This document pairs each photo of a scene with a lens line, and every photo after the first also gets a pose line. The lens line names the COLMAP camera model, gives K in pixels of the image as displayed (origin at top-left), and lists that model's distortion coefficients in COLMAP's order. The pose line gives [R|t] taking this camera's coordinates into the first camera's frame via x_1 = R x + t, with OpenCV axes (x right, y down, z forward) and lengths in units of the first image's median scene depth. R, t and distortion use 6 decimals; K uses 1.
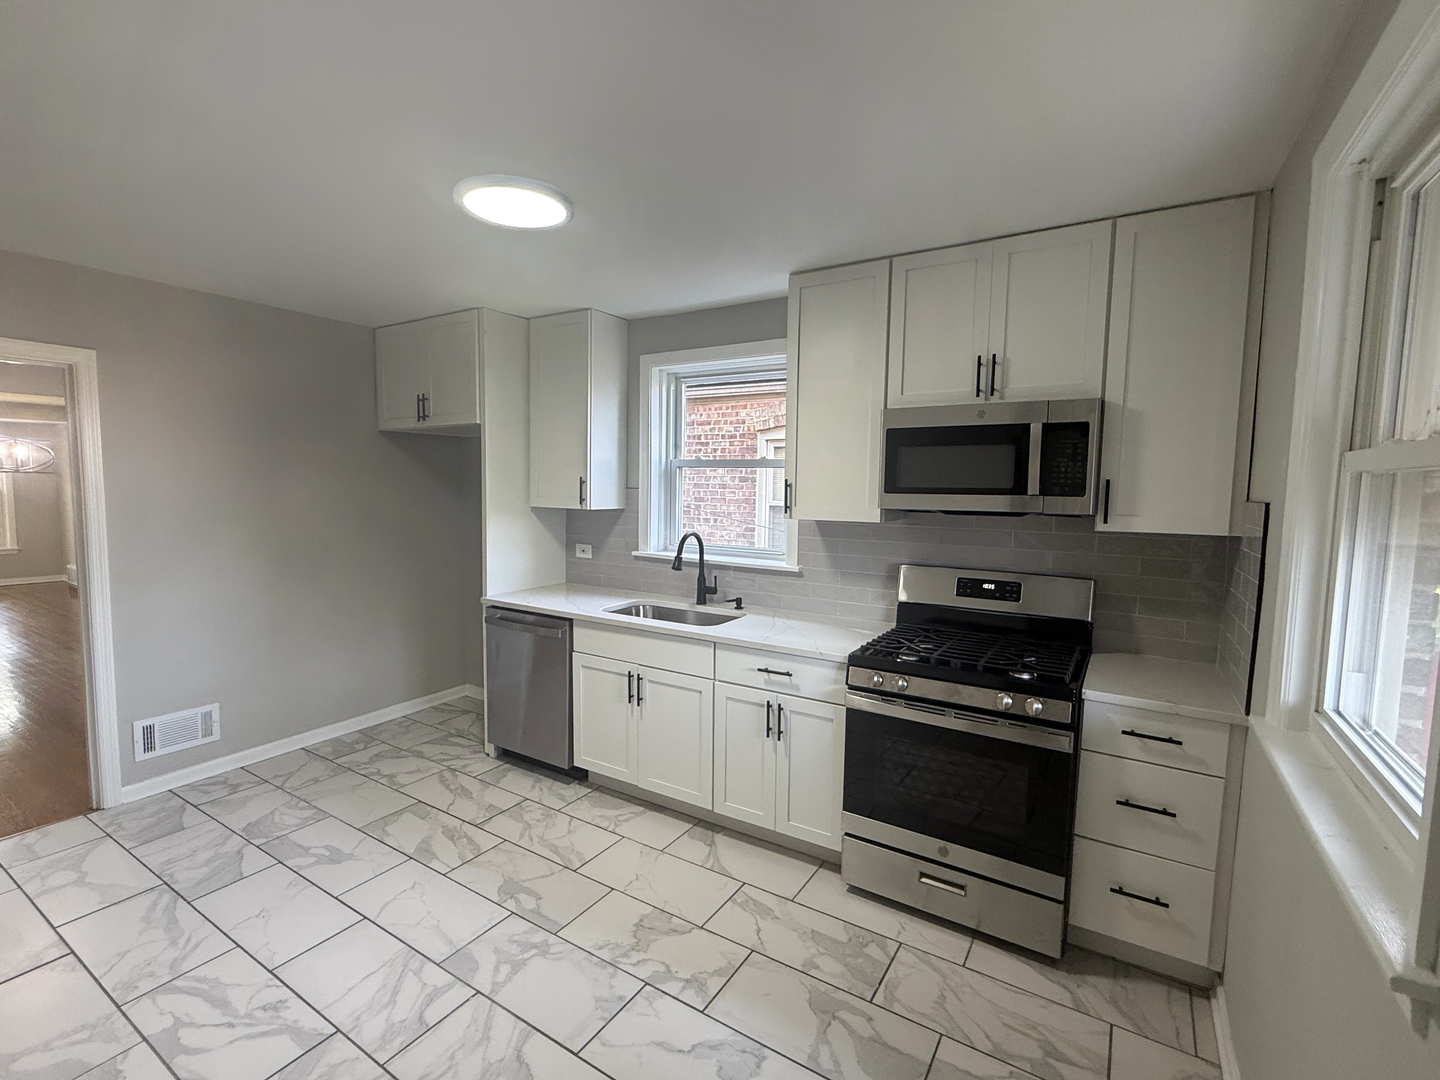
lens RADIAL K [[656.4, 0, 716.4], [0, 656.4, 542.3], [0, 0, 1]] dist [-0.000896, 0.000293]
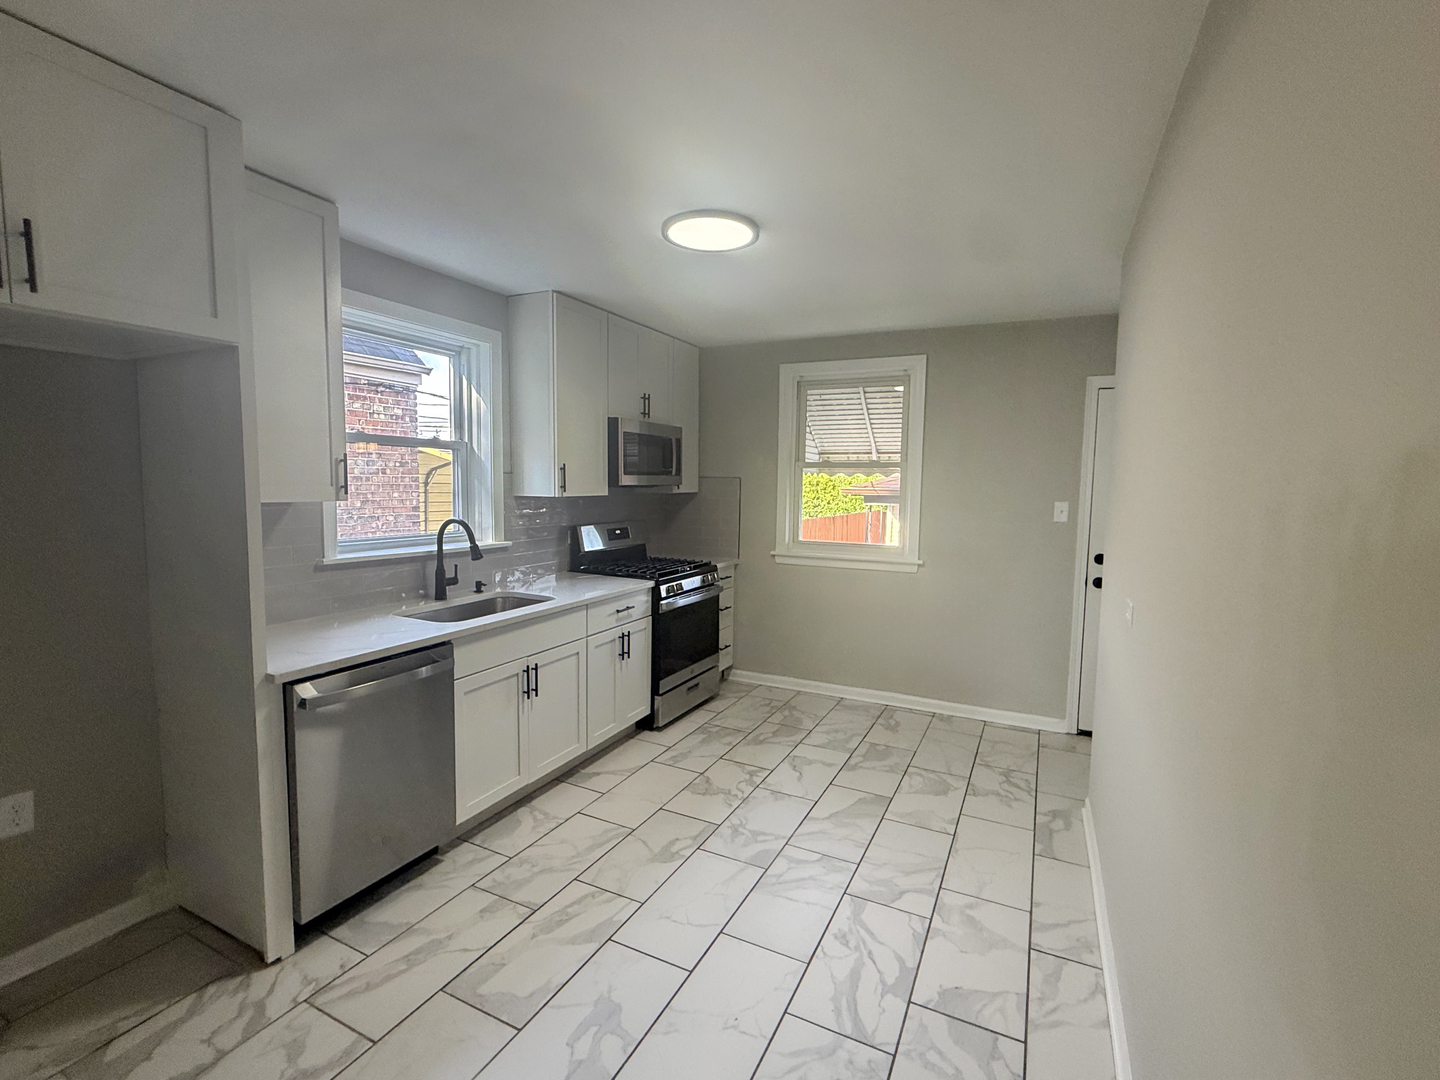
lens RADIAL K [[656.4, 0, 719.5], [0, 656.4, 536.0], [0, 0, 1]] dist [-0.000896, 0.000293]
pose [[-0.101187, -0.101053, 0.989722, -1.285156], [0.069521, 0.991678, 0.108360, -0.085755], [-0.992435, 0.079771, -0.093320, 0.953489]]
